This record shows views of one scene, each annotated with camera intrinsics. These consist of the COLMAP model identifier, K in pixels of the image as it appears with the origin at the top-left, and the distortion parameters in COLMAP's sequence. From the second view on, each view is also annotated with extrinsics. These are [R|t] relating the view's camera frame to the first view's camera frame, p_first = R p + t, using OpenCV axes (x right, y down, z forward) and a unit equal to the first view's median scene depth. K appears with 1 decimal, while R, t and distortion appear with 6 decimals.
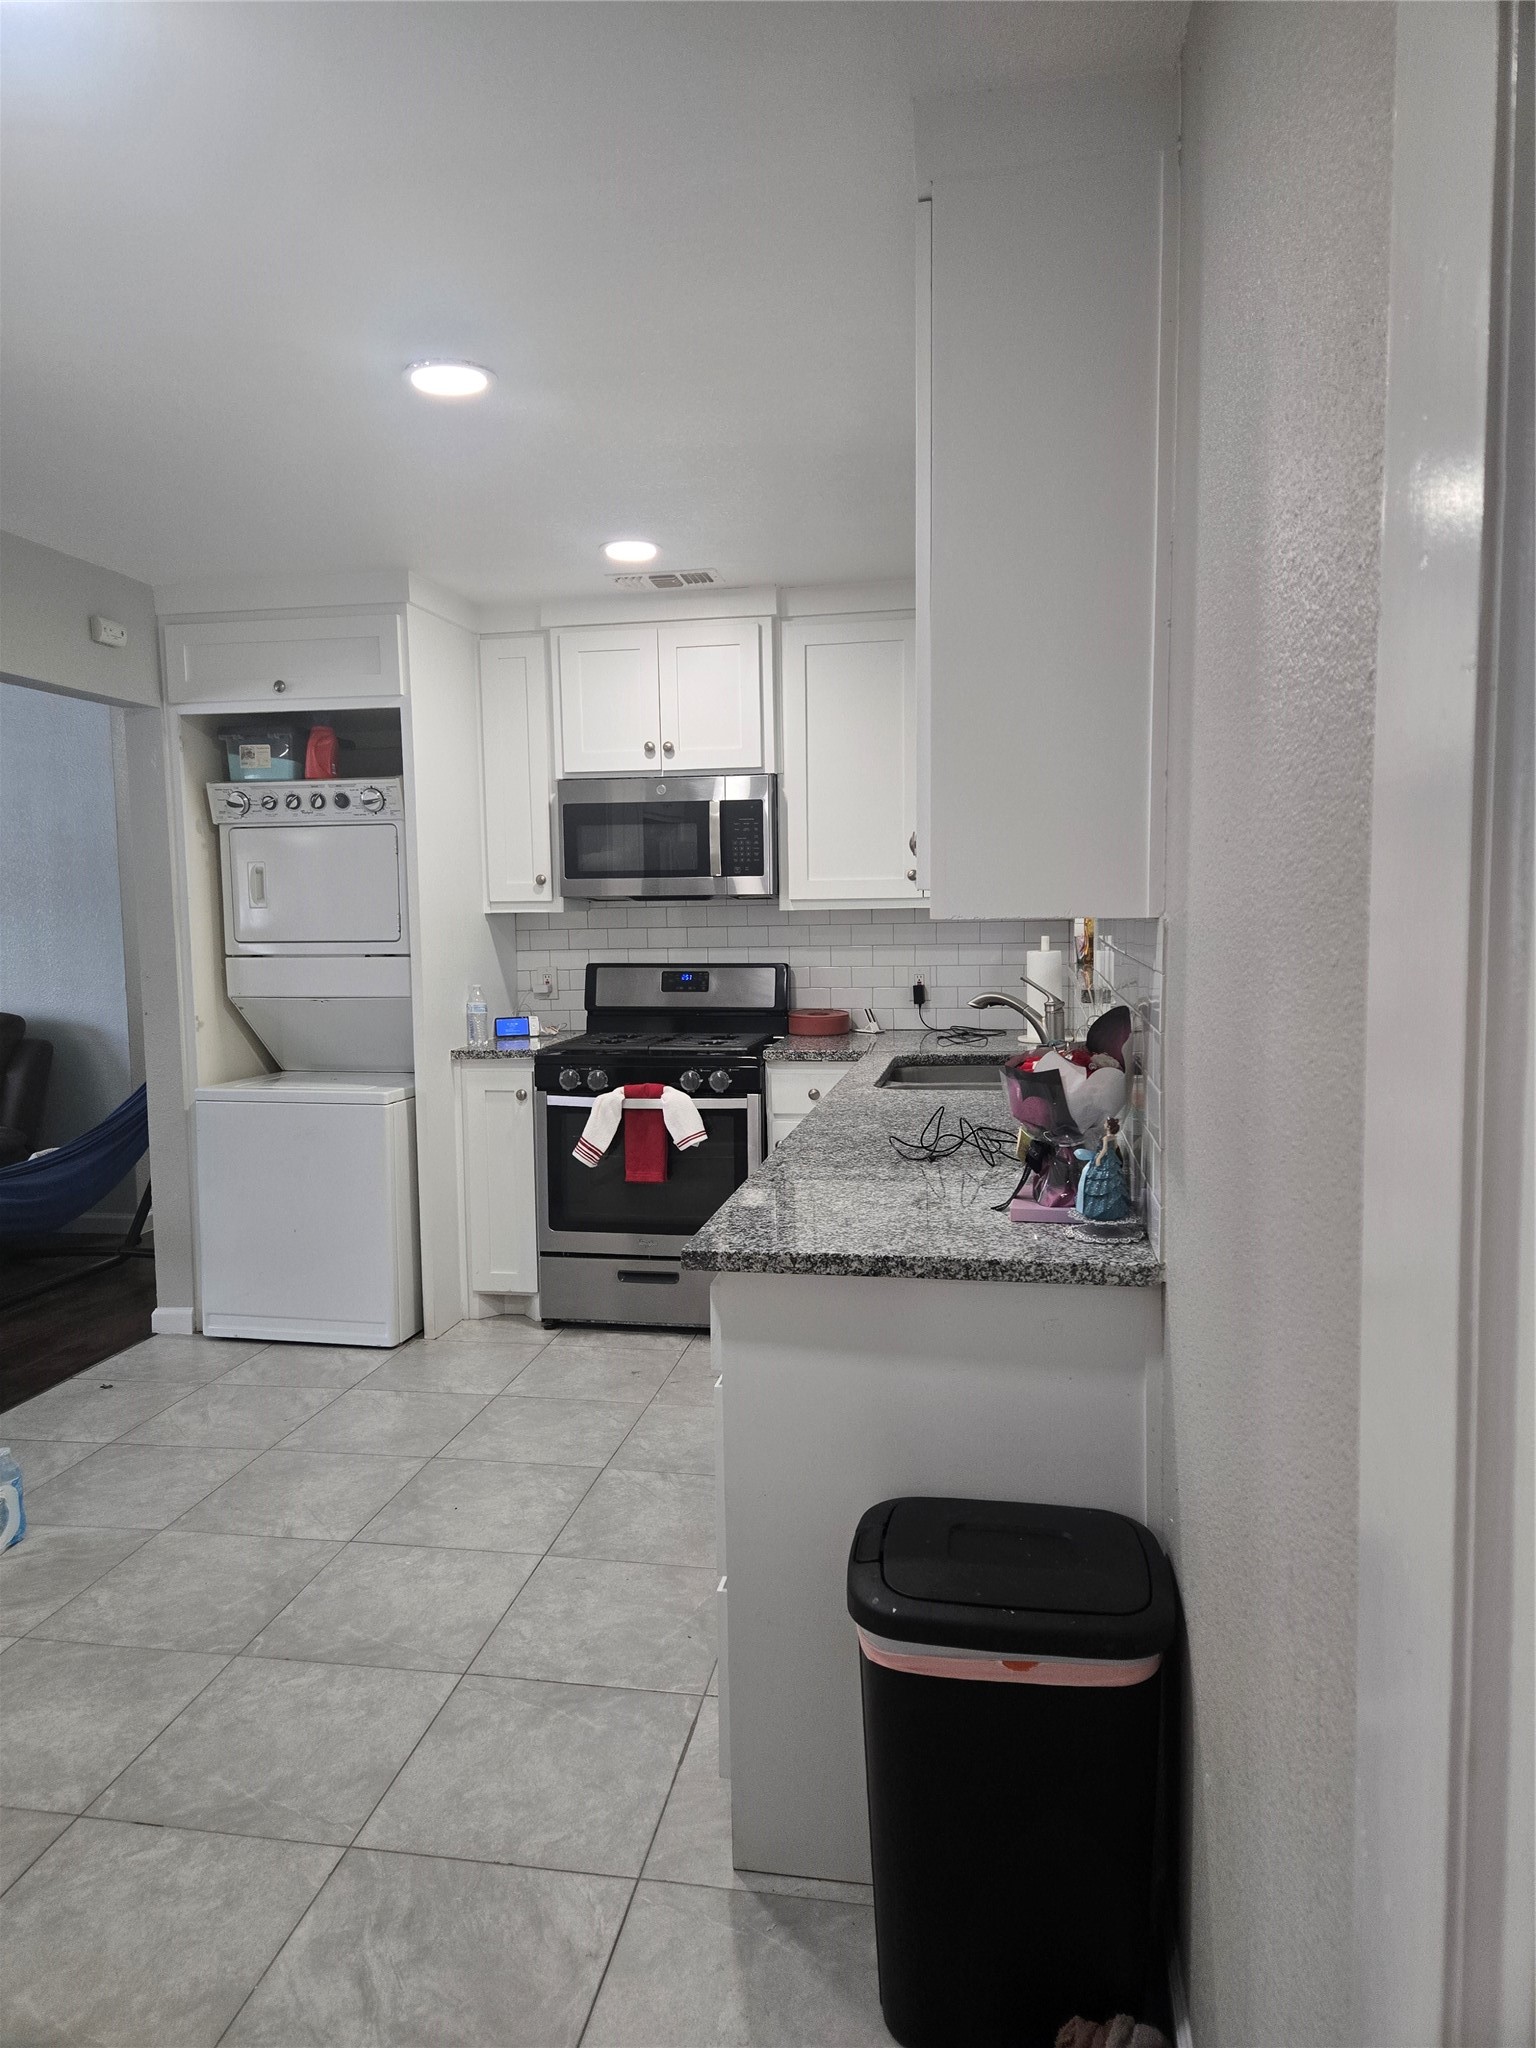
lens RADIAL K [[1370.6, 0, 770.1], [0, 1370.6, 1013.3], [0, 0, 1]] dist [0.071667, -0.052068]
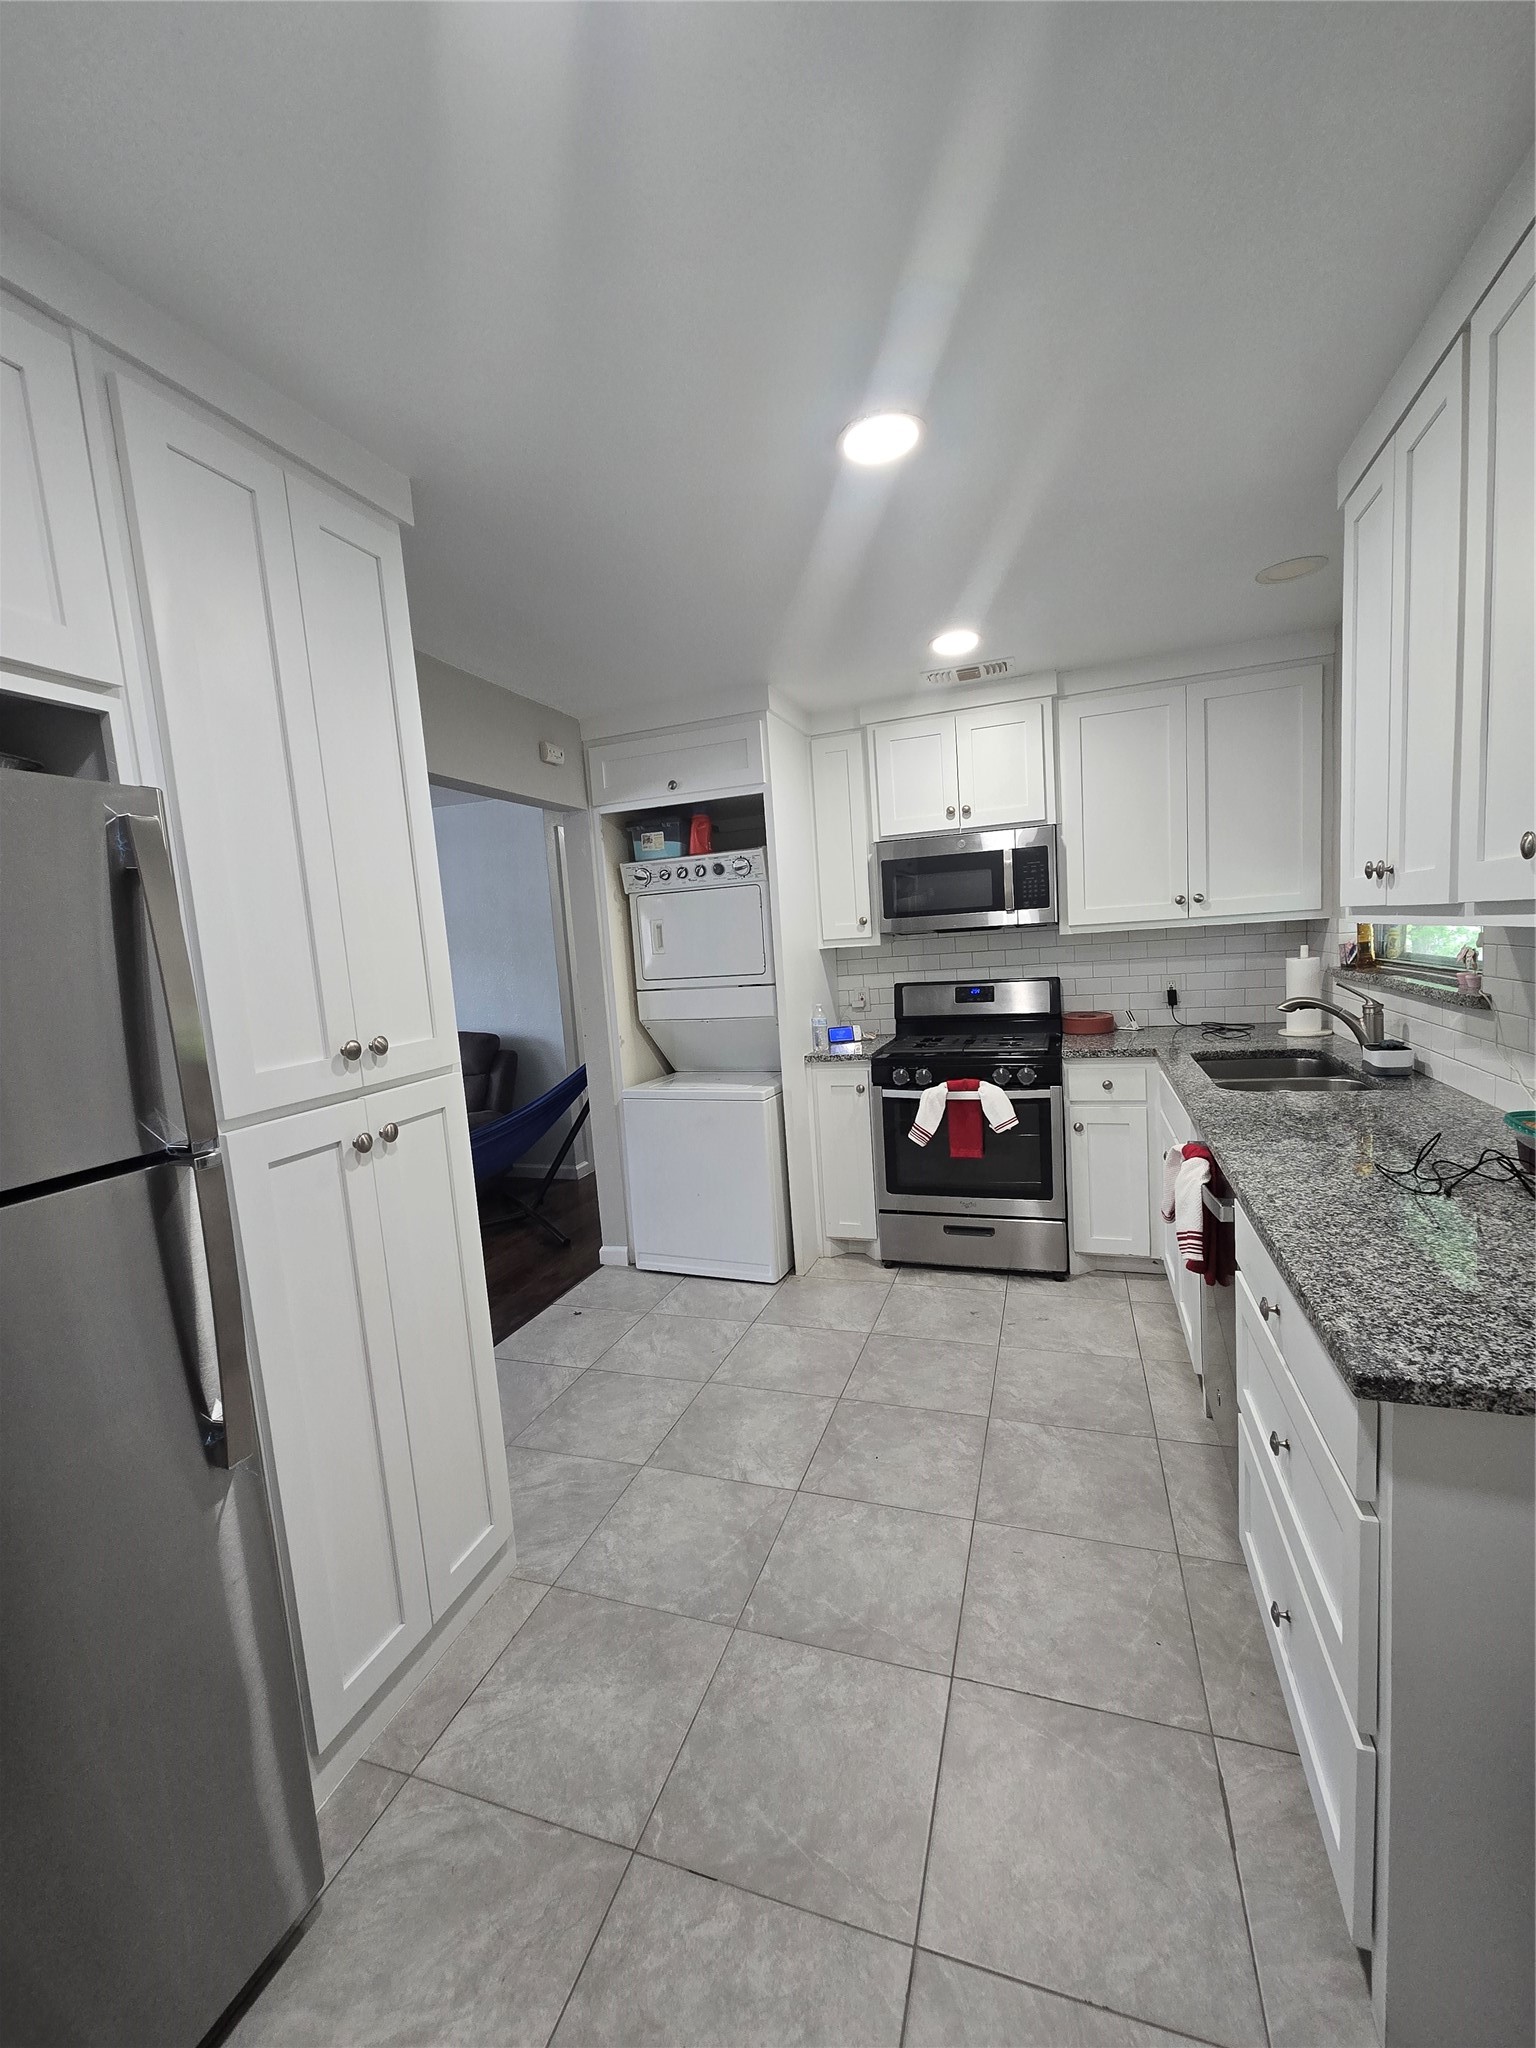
lens RADIAL K [[844.5, 0, 776.4], [0, 844.5, 1031.8], [0, 0, 1]] dist [-0.003591, 0.001144]
pose [[0.986714, -0.033914, -0.158890, -0.137892], [0.039100, 0.998796, 0.029621, -0.021746], [0.157694, -0.035440, 0.986852, 0.217260]]
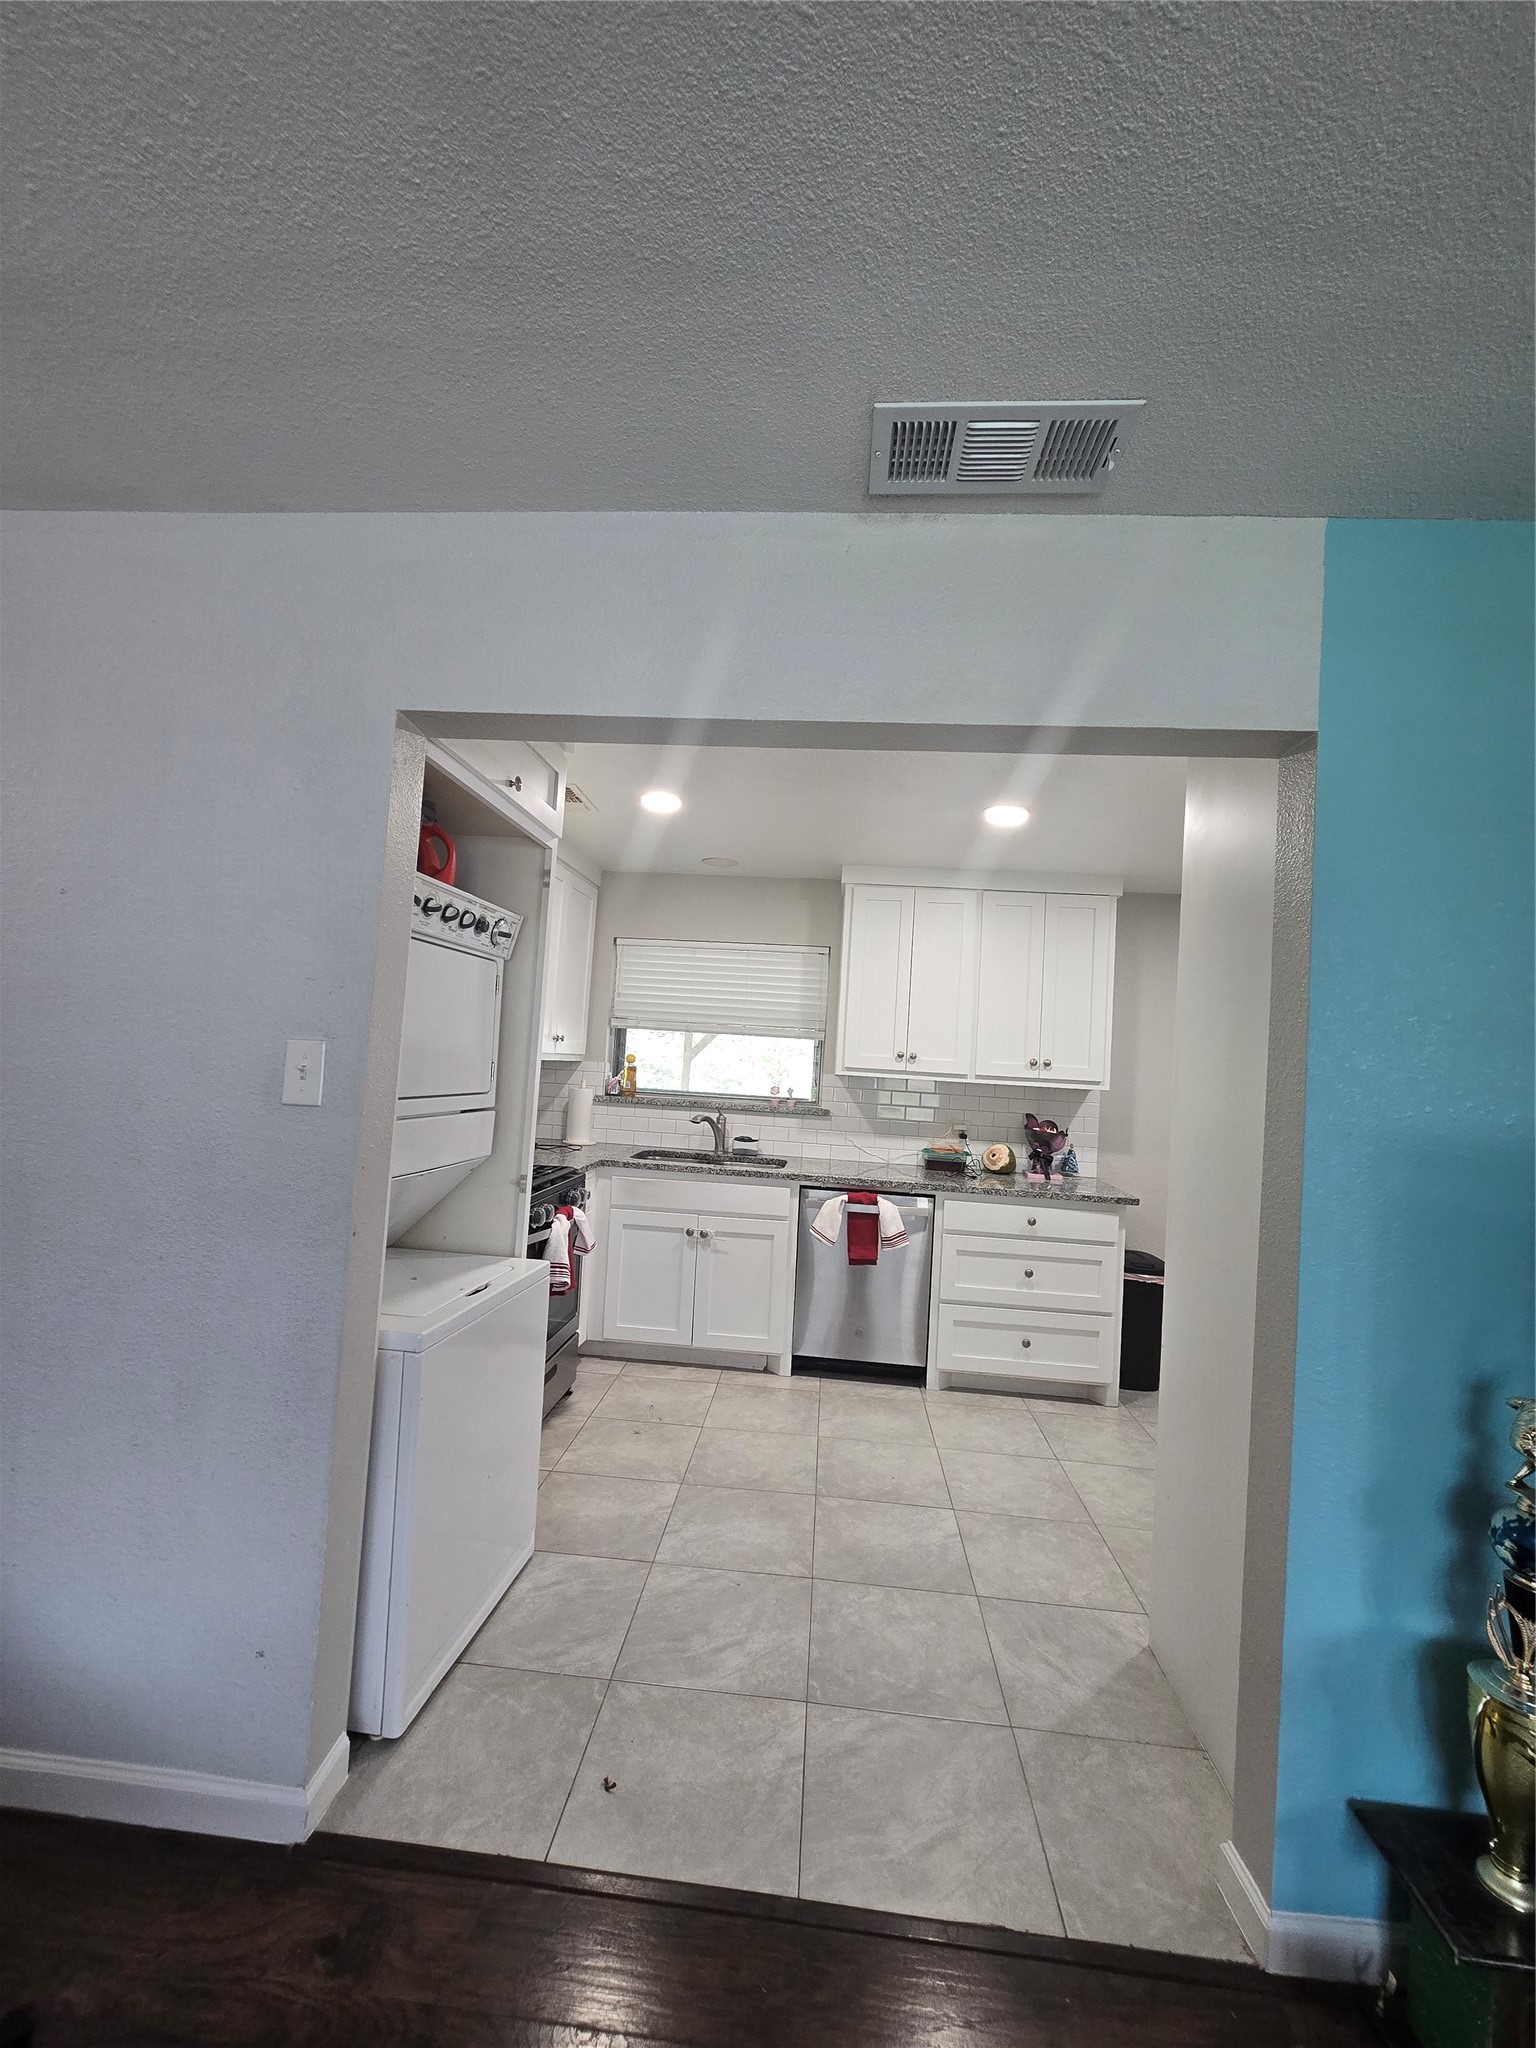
lens RADIAL K [[844.5, 0, 756.2], [0, 844.5, 1019.1], [0, 0, 1]] dist [-0.003591, 0.001144]
pose [[-0.092961, 0.061083, 0.993794, -0.858322], [0.028487, 0.997871, -0.058669, -0.065502], [-0.995262, 0.022856, -0.094503, 0.912867]]
